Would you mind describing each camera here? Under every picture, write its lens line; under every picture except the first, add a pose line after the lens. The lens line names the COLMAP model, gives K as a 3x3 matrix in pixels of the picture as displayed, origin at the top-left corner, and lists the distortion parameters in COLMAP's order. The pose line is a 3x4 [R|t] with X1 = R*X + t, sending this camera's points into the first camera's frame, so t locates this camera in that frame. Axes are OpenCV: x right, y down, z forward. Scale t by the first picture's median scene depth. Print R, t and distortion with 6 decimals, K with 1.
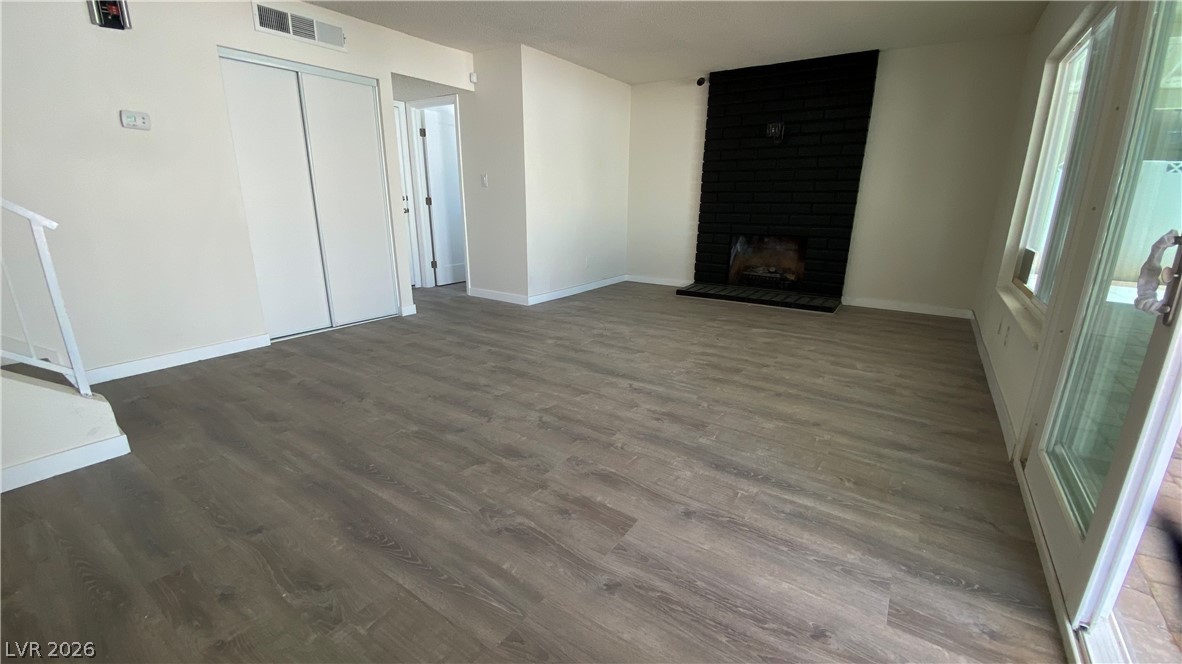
lens RADIAL K [[471.9, 0, 591.0], [0, 471.9, 332.0], [0, 0, 1]] dist [0.064987, -0.056421]
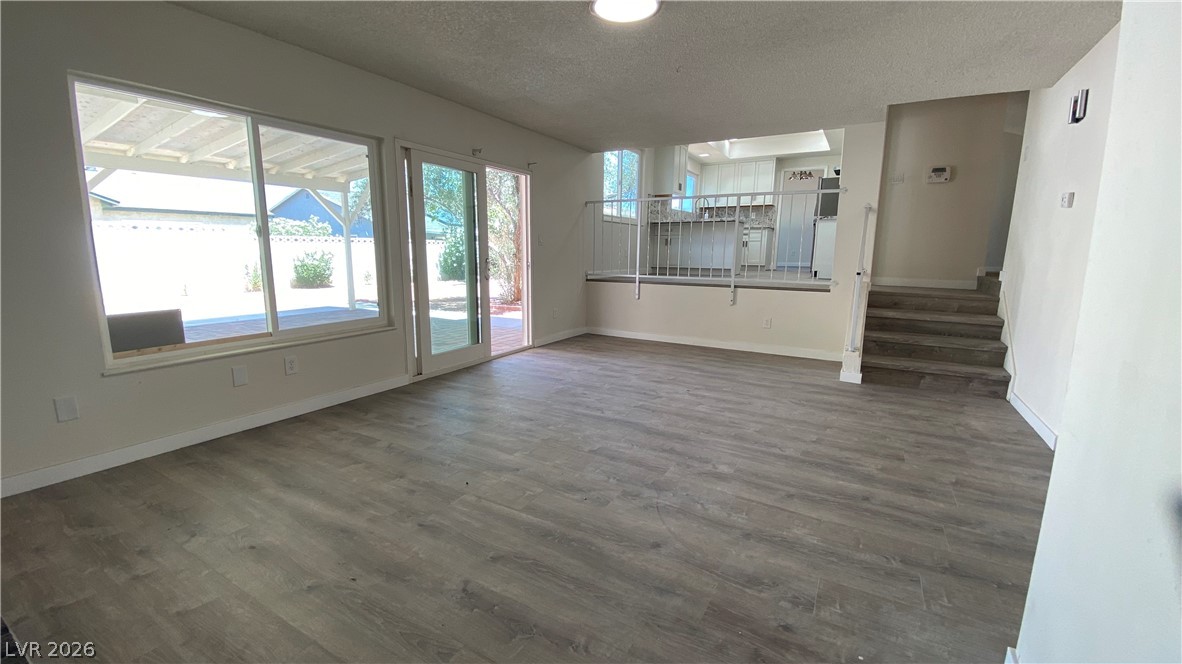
lens RADIAL K [[478.2, 0, 591.0], [0, 478.2, 332.0], [0, 0, 1]] dist [0.038825, -0.030411]
pose [[-0.996250, -0.007293, -0.086215, 0.211069], [-0.044295, 0.898950, 0.435805, -0.571414], [0.074325, 0.437990, -0.895902, 1.921814]]
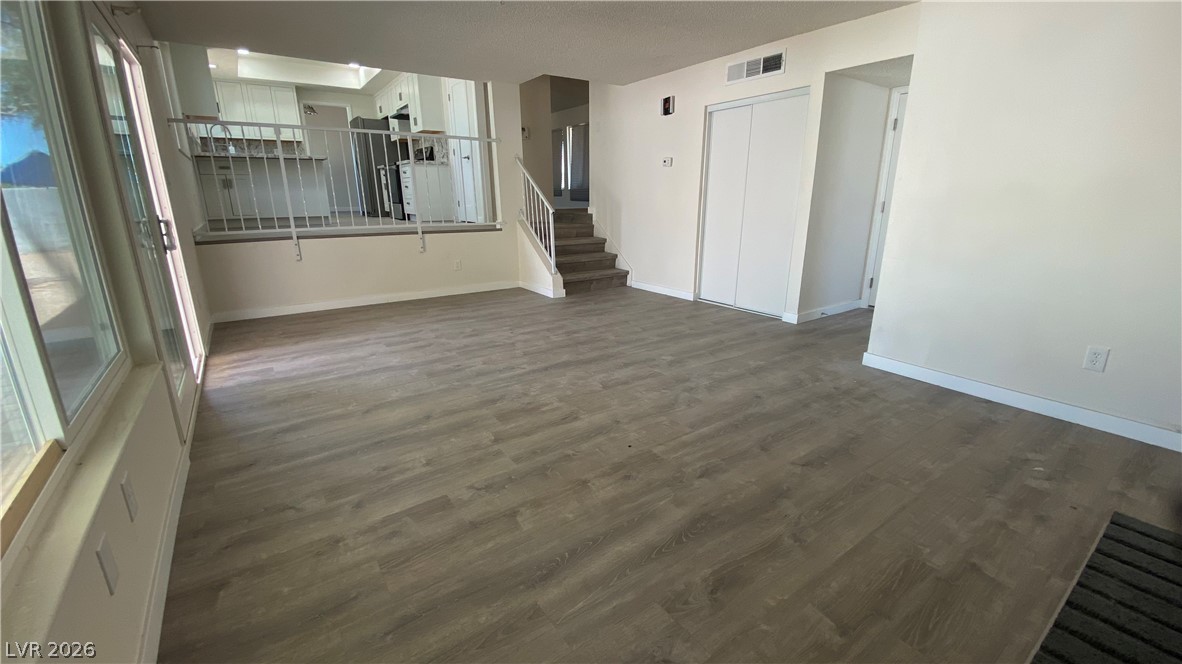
lens RADIAL K [[478.2, 0, 591.0], [0, 478.2, 332.0], [0, 0, 1]] dist [0.038825, -0.030411]
pose [[-0.345695, 0.249289, -0.904627, 1.016411], [-0.258549, 0.901440, 0.347214, -0.396961], [0.902024, 0.353921, -0.247170, 1.361603]]
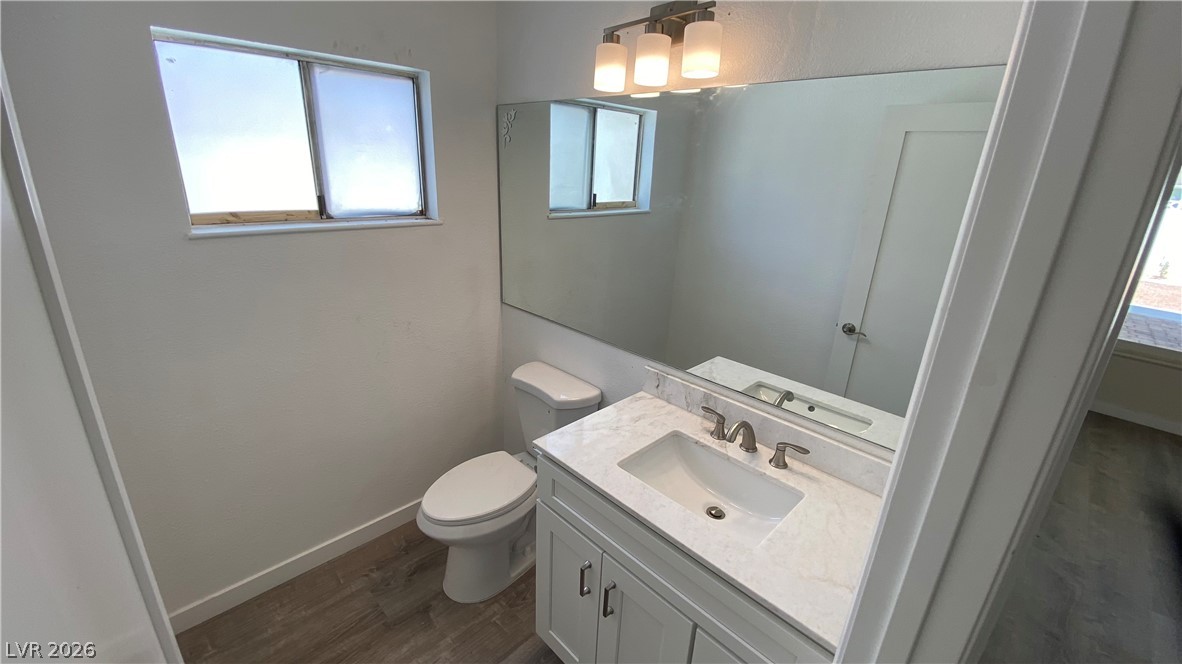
lens RADIAL K [[478.2, 0, 591.0], [0, 478.2, 332.0], [0, 0, 1]] dist [0.038825, -0.030411]
pose [[0.185464, -0.322192, 0.928329, -0.645453], [0.224942, 0.933554, 0.279066, -0.727794], [-0.956558, 0.157064, 0.245615, 1.828006]]
